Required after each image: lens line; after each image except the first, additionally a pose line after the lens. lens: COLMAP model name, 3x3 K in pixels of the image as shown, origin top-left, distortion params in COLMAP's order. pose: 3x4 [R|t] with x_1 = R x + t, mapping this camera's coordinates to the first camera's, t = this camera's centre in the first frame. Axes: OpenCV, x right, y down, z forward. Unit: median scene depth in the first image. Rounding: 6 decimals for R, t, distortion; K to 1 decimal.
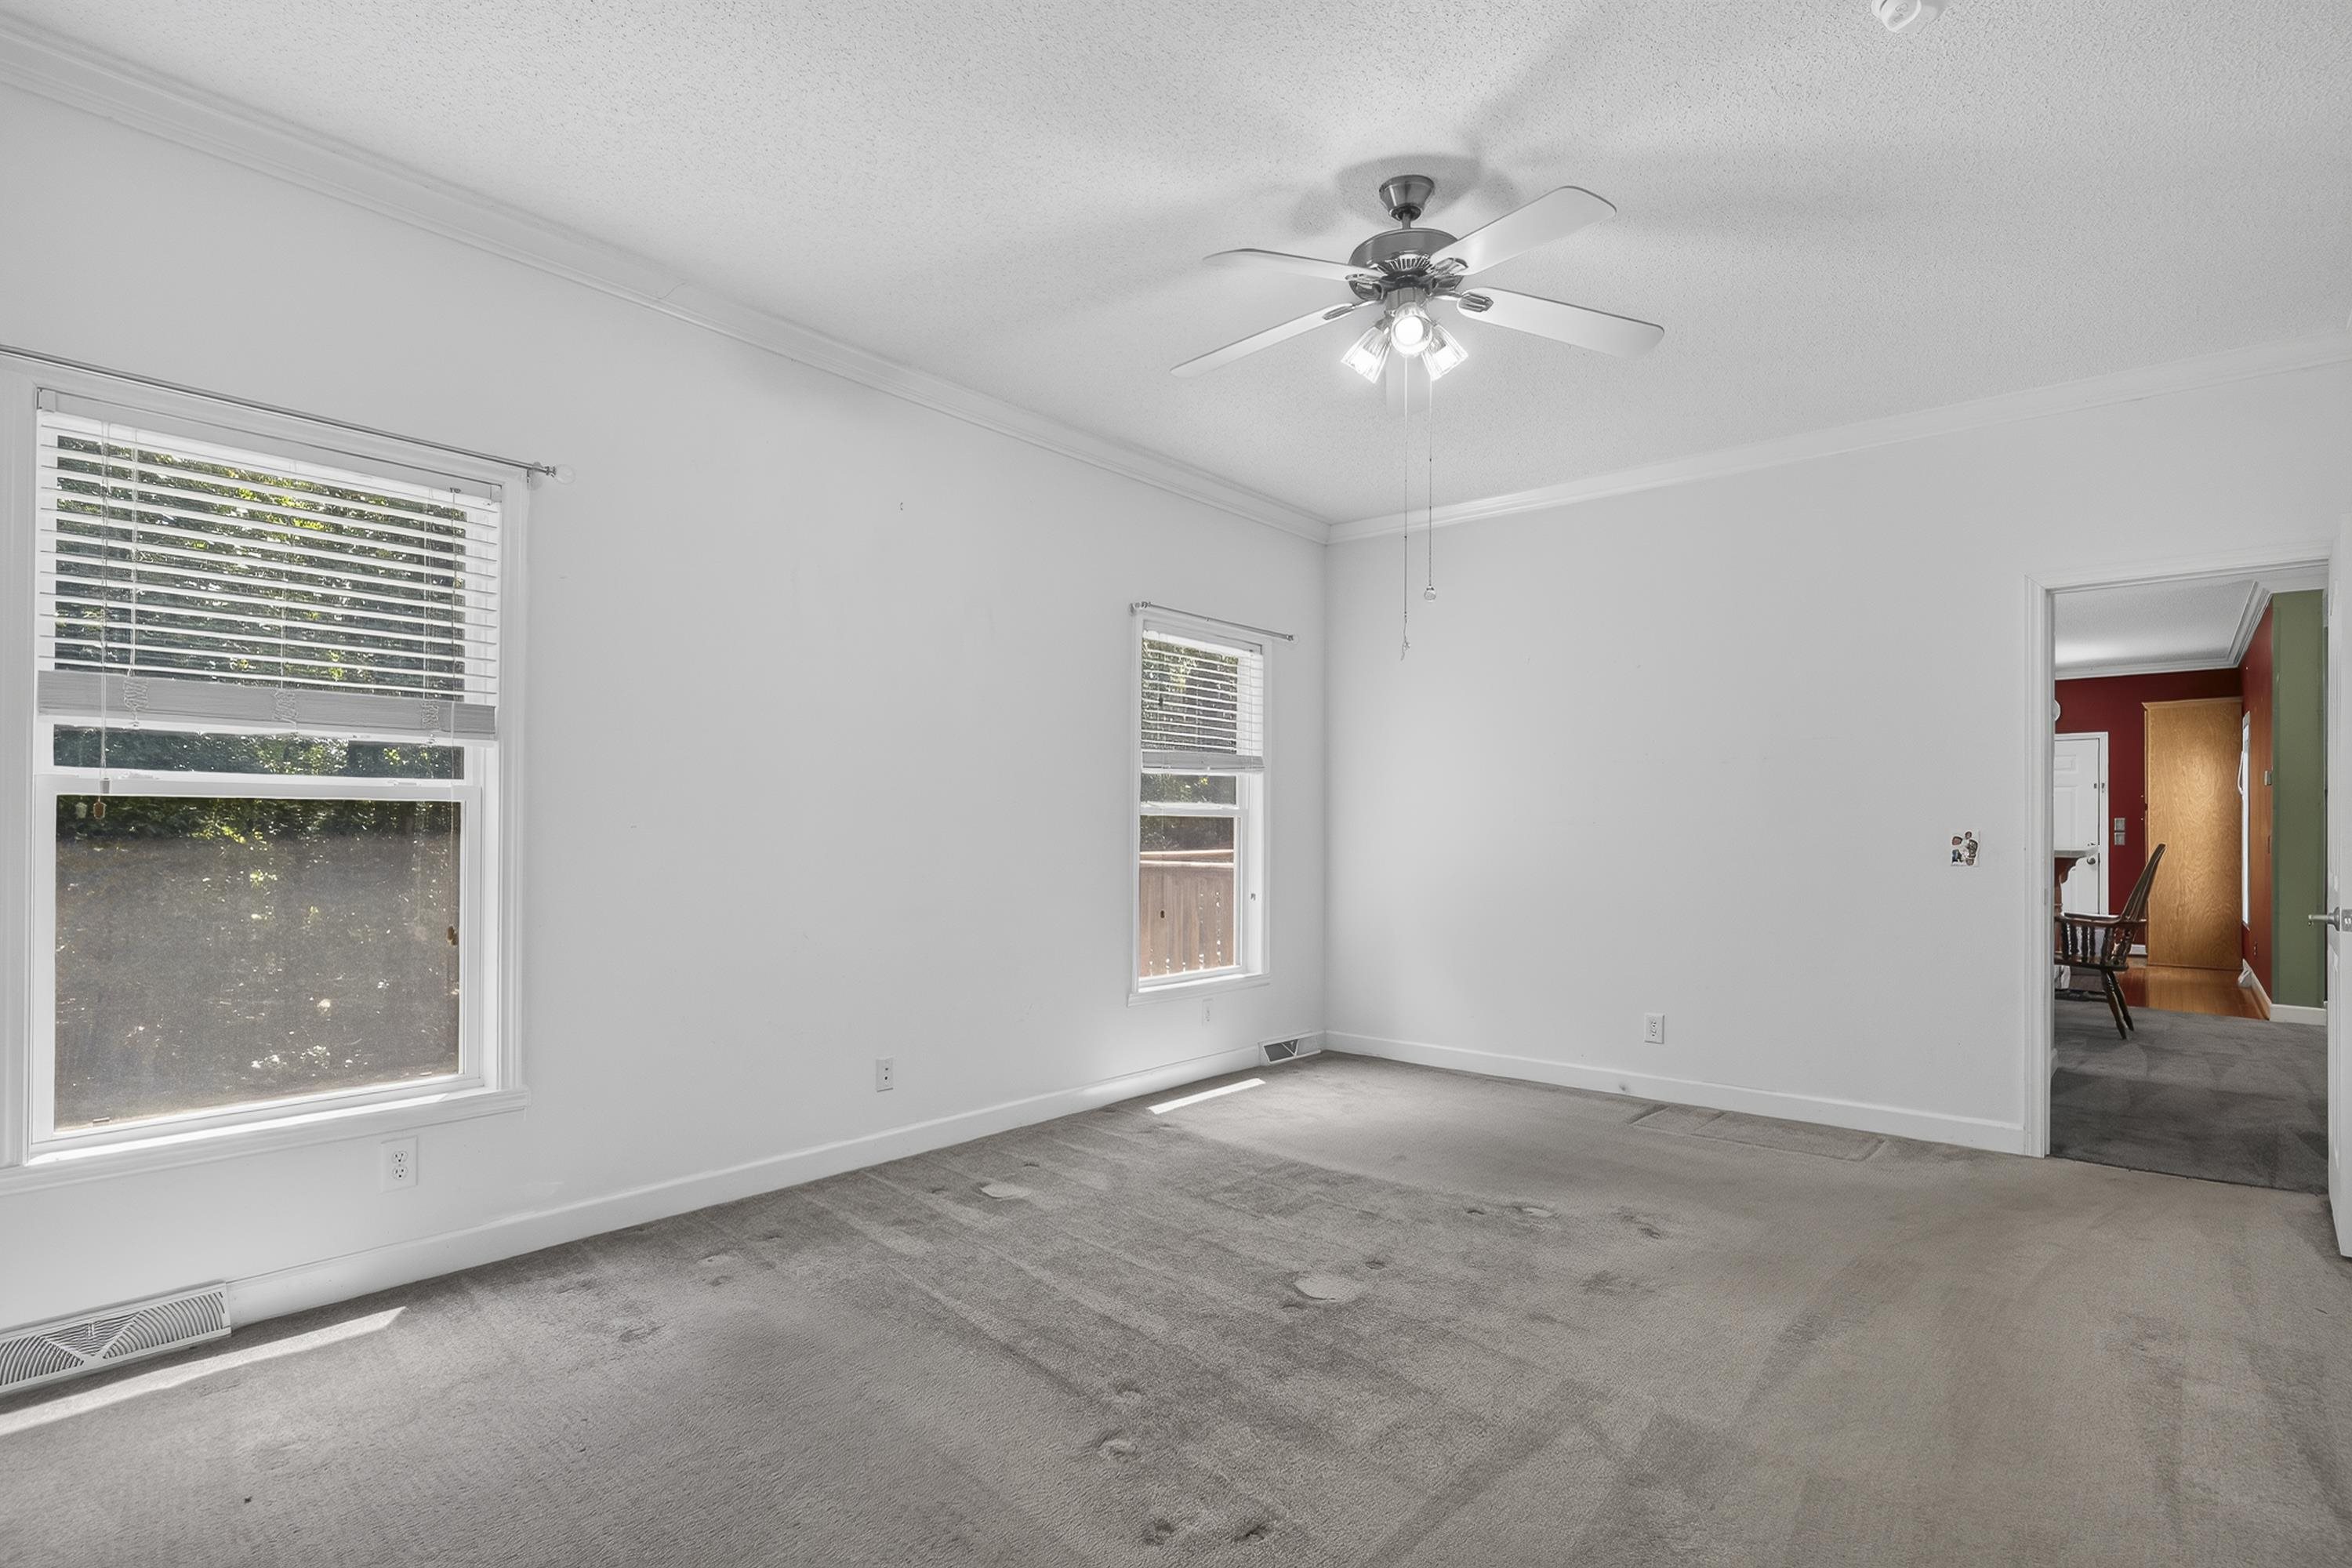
lens RADIAL K [[1147.1, 0, 1173.3], [0, 1147.1, 816.1], [0, 0, 1]] dist [-0.001076, -0.000245]
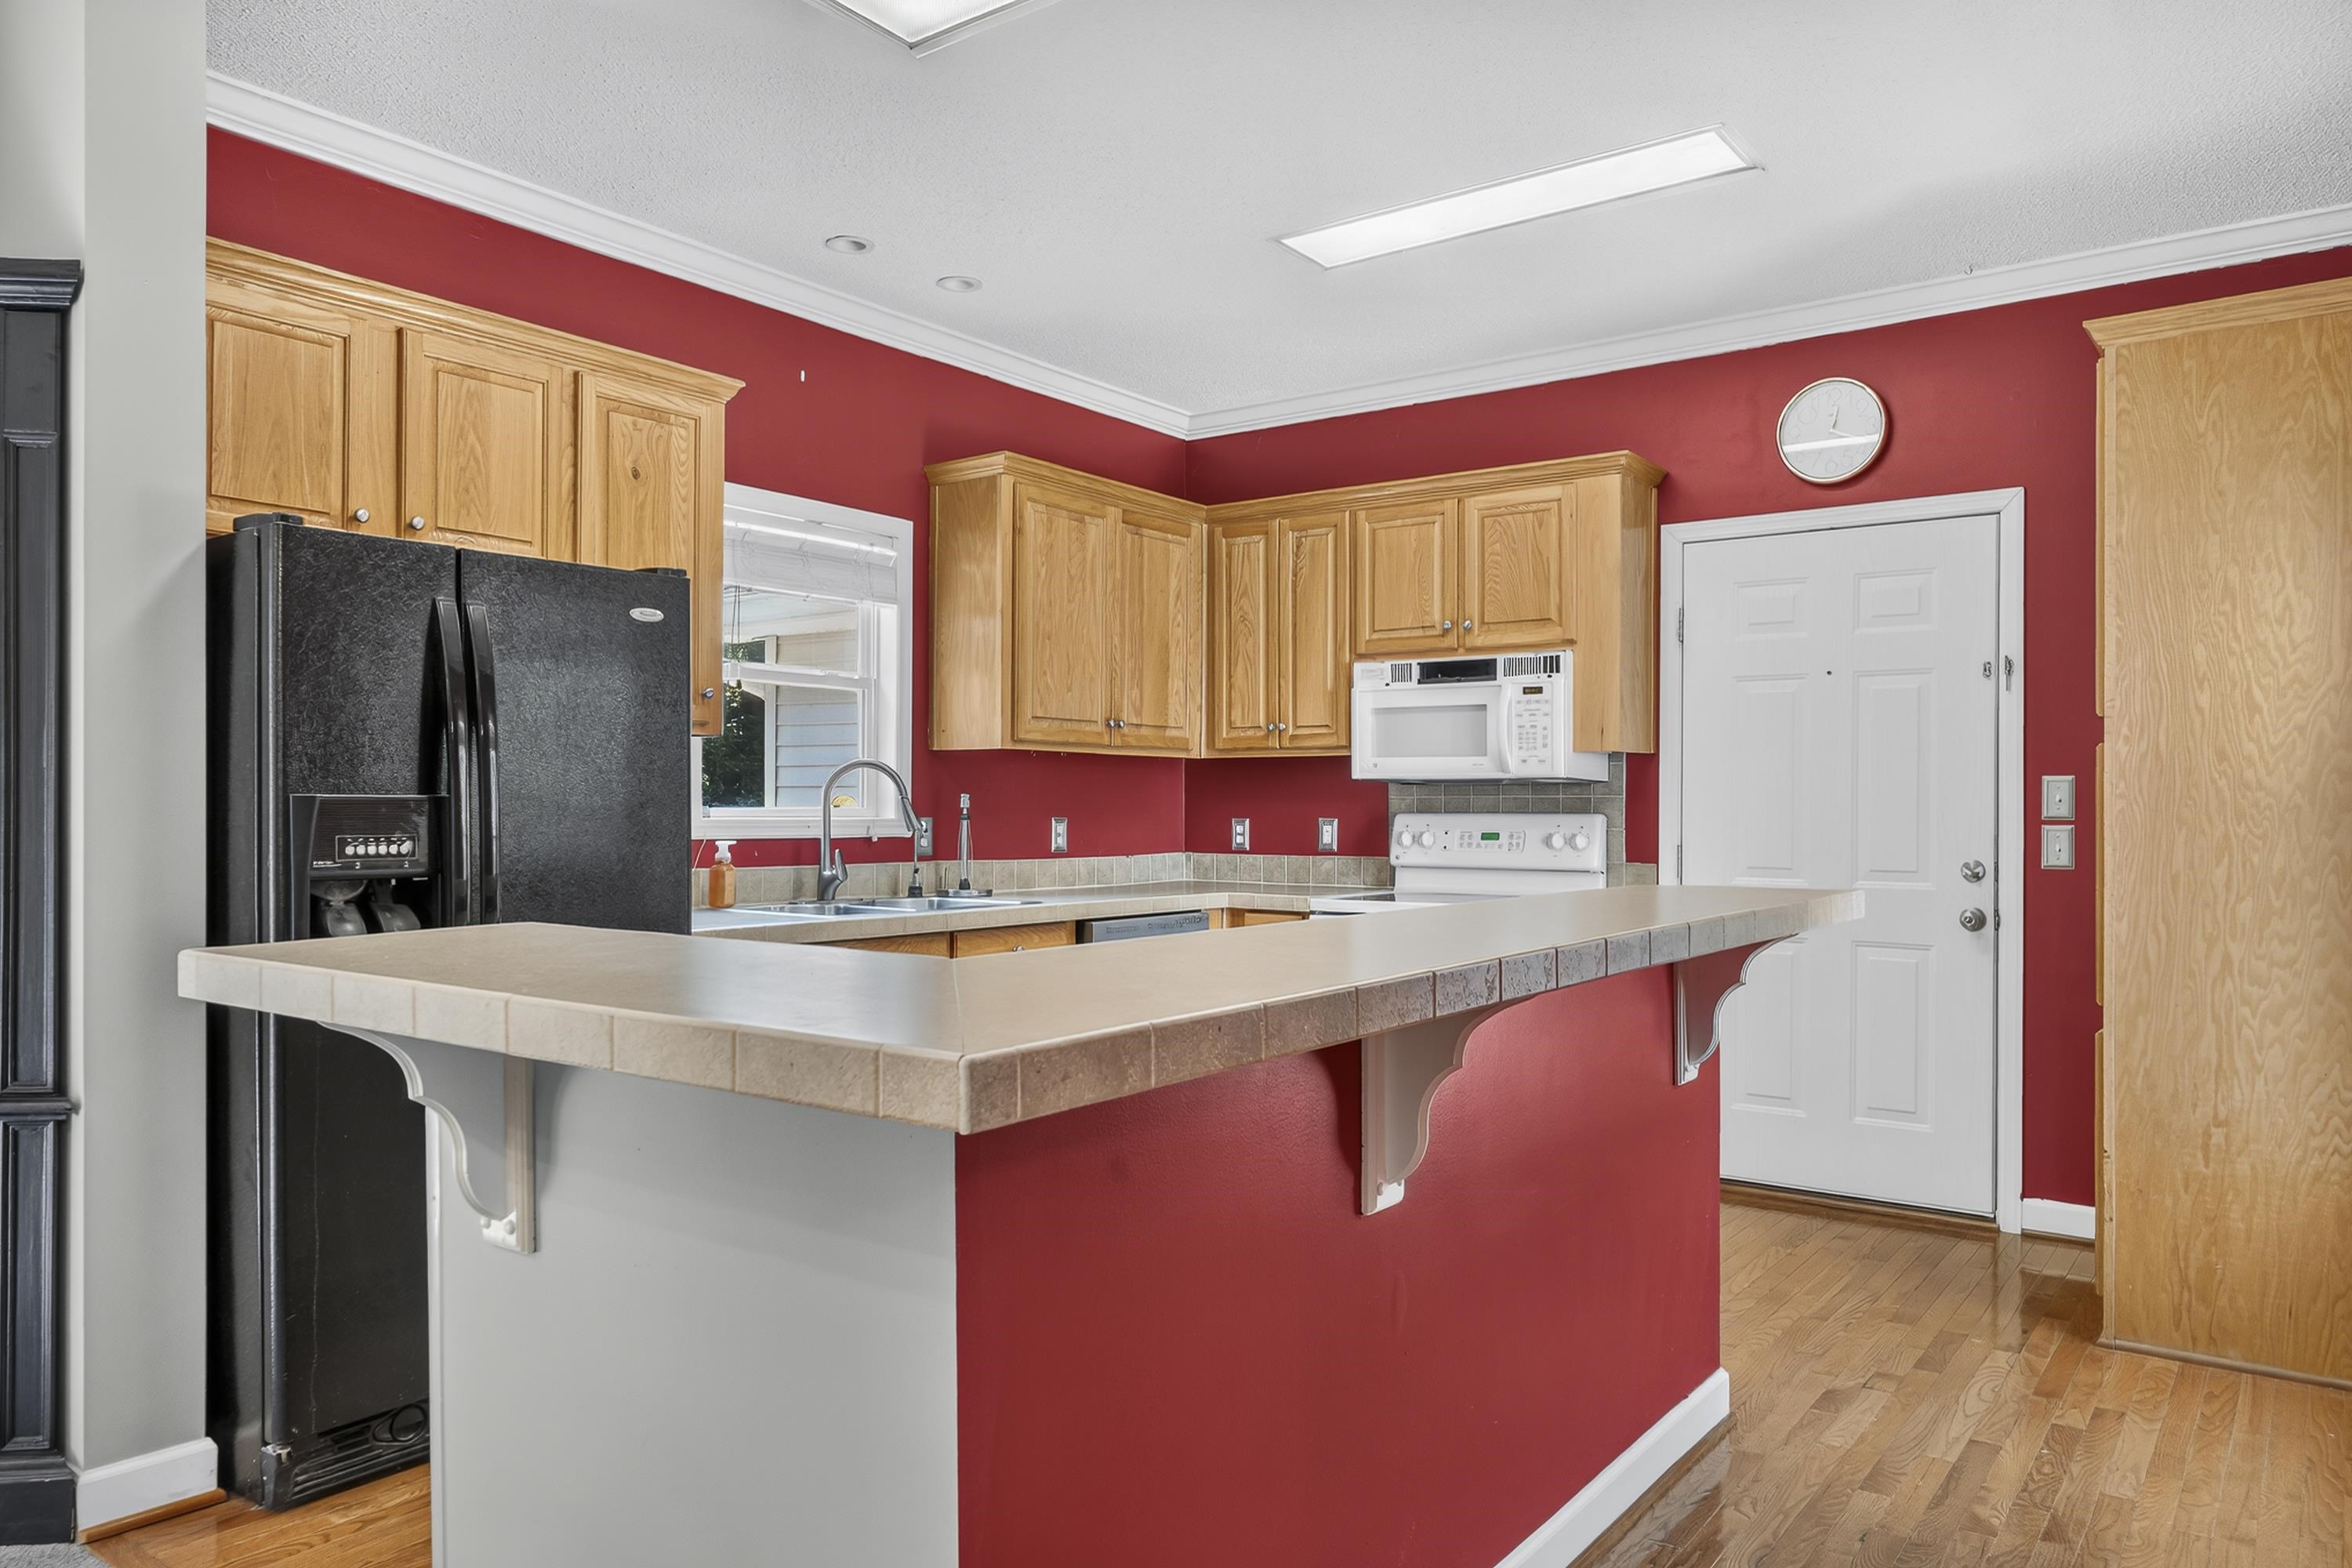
lens RADIAL K [[1564.4, 0, 1176.0], [0, 1564.4, 784.0], [0, 0, 1]] dist [-0.008308, -0.001487]
pose [[0.996415, 0.000875, 0.084601, 0.564457], [-0.000359, 0.999981, -0.006113, 0.006531], [-0.084605, 0.006060, 0.996396, 0.617237]]
